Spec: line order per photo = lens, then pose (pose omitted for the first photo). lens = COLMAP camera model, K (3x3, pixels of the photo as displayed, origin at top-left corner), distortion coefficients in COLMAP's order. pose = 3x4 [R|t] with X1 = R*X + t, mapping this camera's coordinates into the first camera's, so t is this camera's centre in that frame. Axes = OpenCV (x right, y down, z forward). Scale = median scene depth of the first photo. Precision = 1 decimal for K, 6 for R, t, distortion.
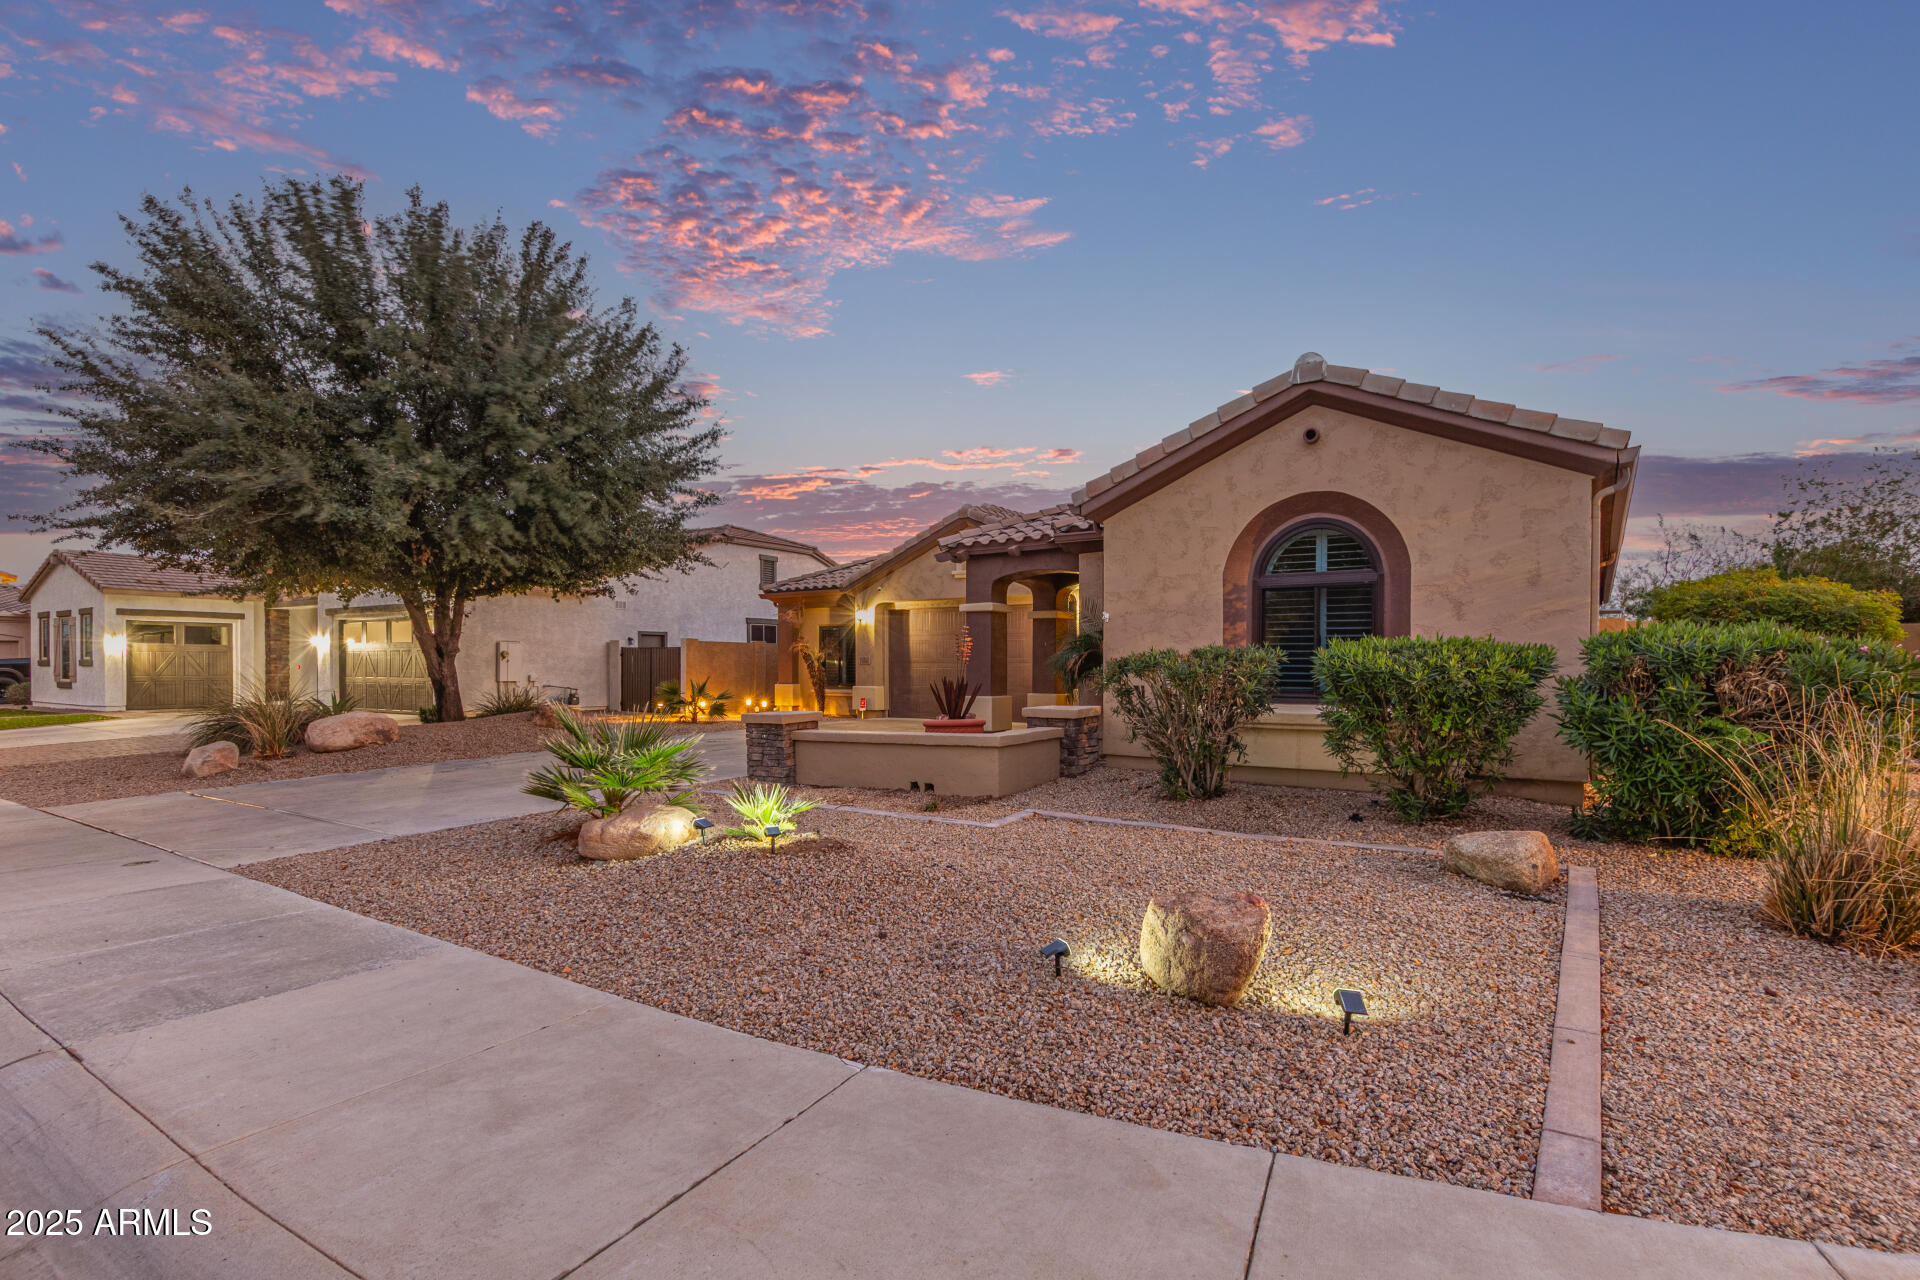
lens RADIAL K [[926.5, 0, 956.2], [0, 926.5, 643.9], [0, 0, 1]] dist [0.005315, -0.001794]
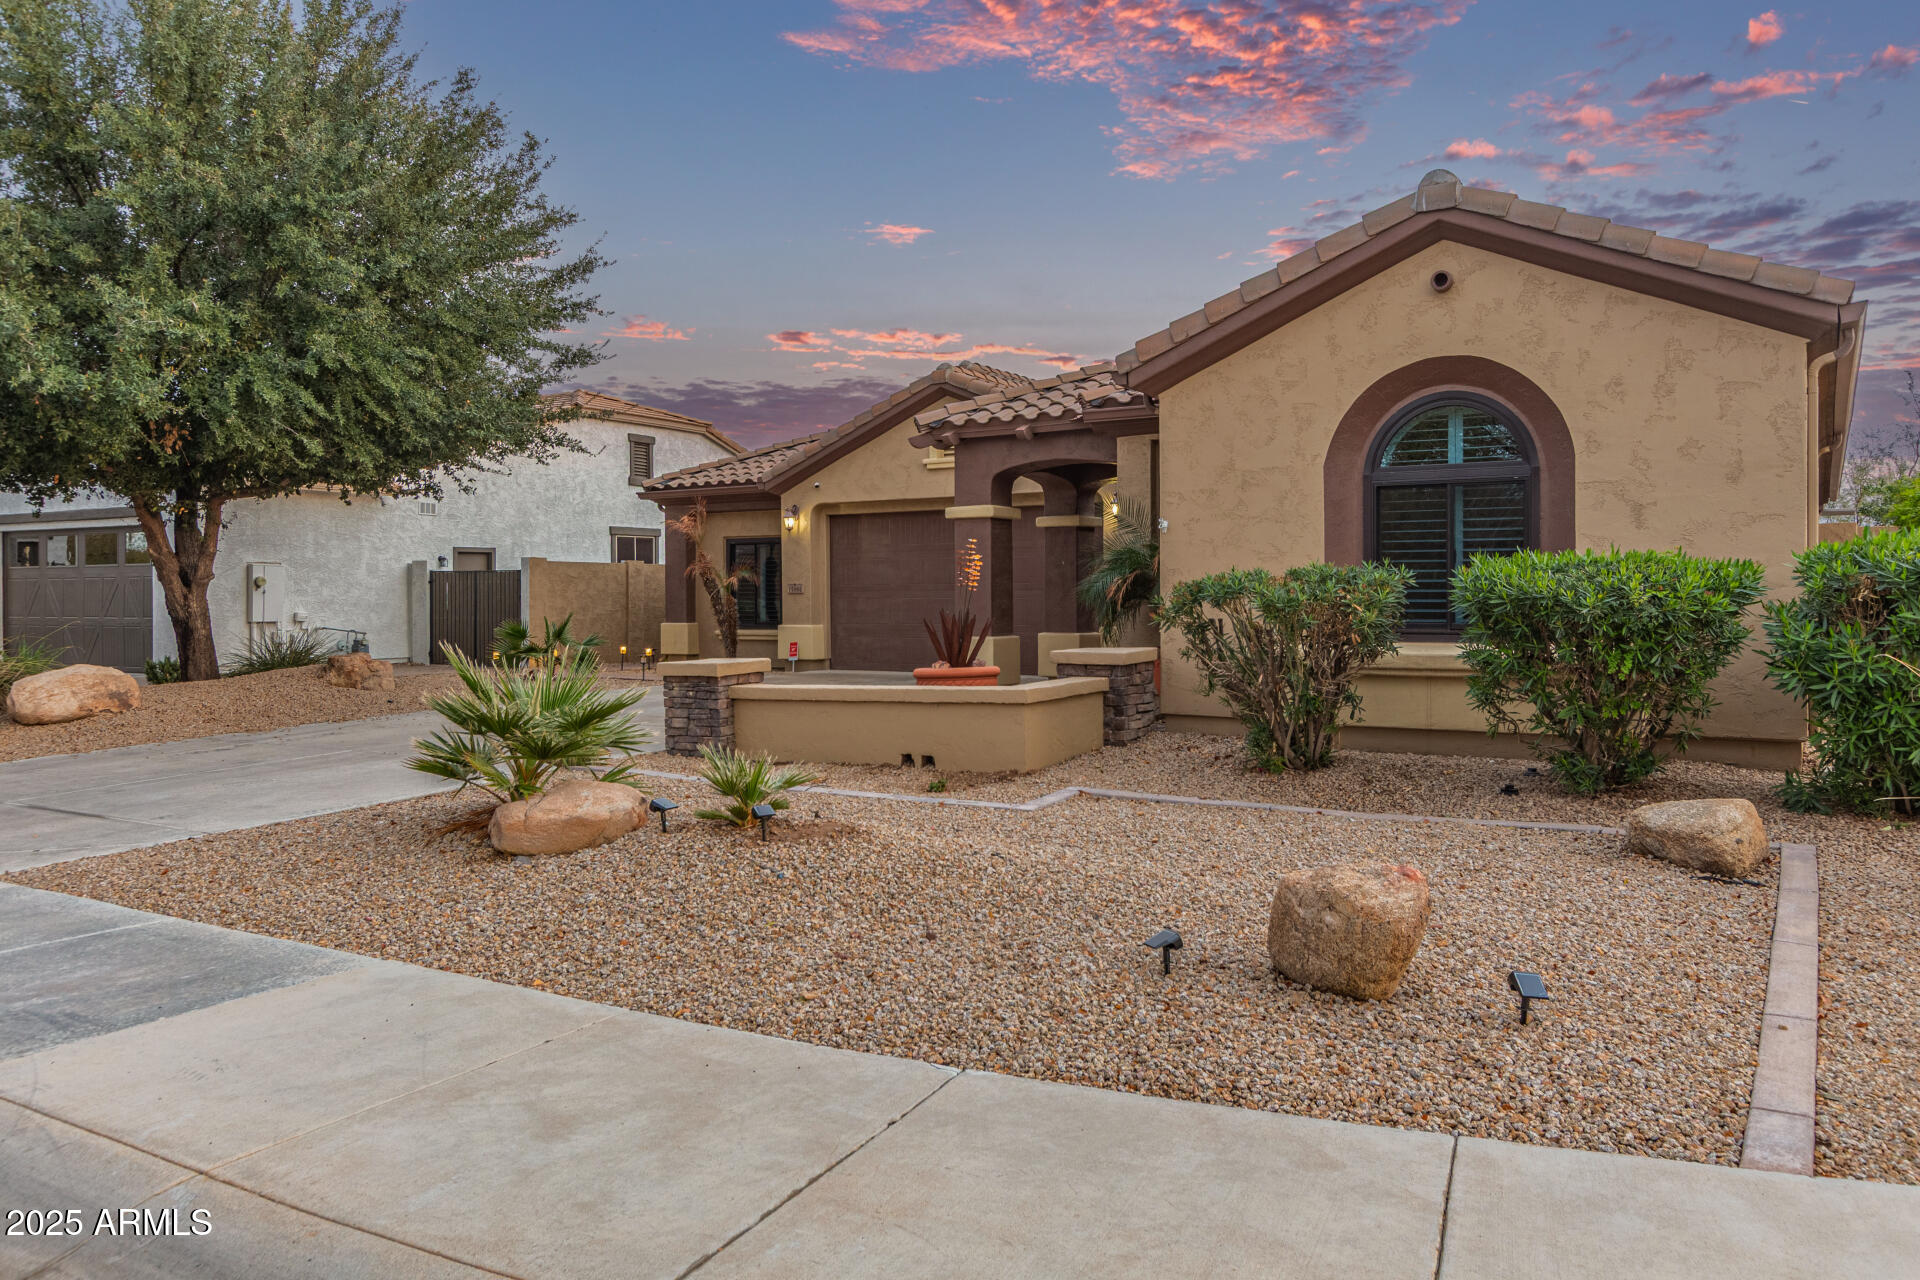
lens RADIAL K [[1384.0, 0, 955.2], [0, 1384.0, 549.8], [0, 0, 1]] dist [-0.000823, 0.004495]
pose [[0.999045, -0.004851, 0.043426, -0.057596], [0.005266, 0.999942, -0.009446, -0.000608], [-0.043377, 0.009666, 0.999012, -0.092763]]
